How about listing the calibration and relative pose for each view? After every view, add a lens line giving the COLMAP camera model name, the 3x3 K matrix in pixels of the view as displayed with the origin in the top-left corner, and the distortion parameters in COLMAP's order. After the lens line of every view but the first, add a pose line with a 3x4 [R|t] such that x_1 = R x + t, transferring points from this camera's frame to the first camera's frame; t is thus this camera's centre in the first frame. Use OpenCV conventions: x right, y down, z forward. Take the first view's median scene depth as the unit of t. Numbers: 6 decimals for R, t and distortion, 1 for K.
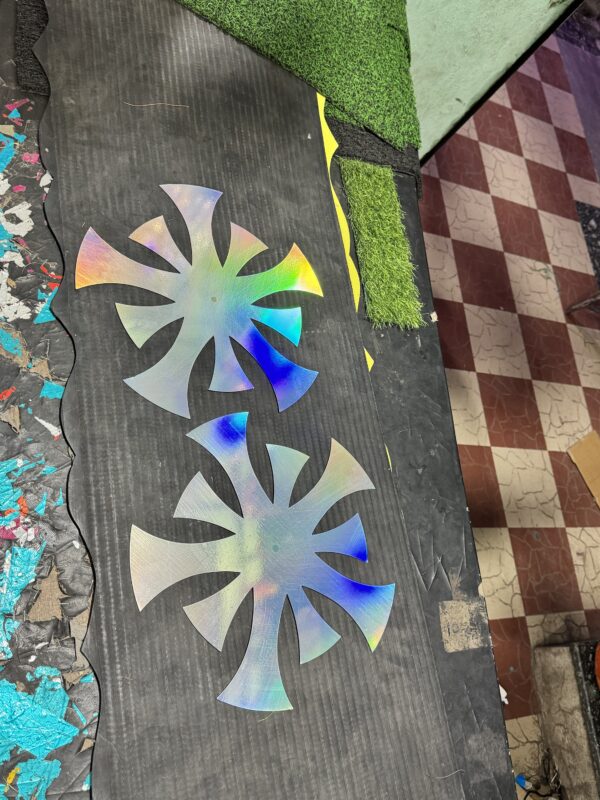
lens RADIAL K [[666.2, 0, 300.0], [0, 666.2, 400.0], [0, 0, 1]] dist [0.151595, -0.386728]
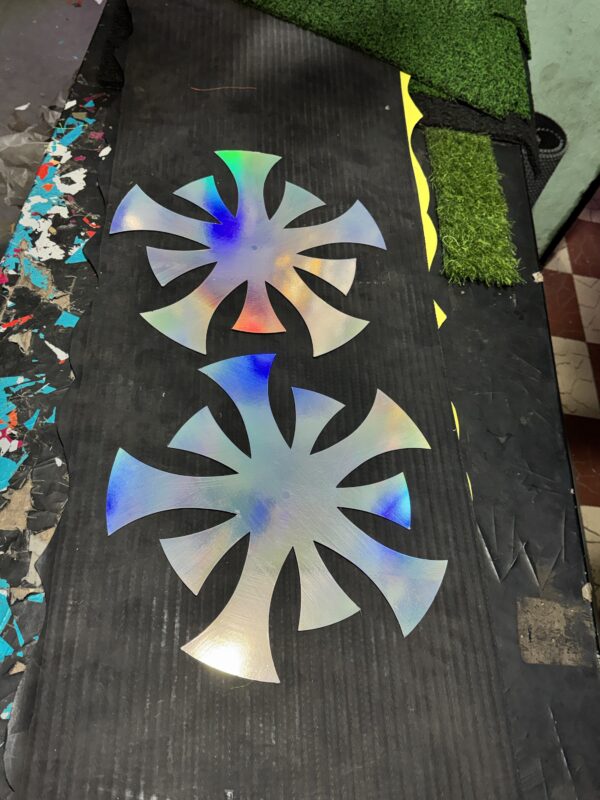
lens RADIAL K [[666.2, 0, 300.0], [0, 666.2, 400.0], [0, 0, 1]] dist [0.151595, -0.386728]
pose [[0.941350, -0.035656, -0.335544, 0.231998], [-0.030280, 0.981463, -0.189243, 0.228038], [0.336072, 0.188304, 0.922820, 0.178189]]
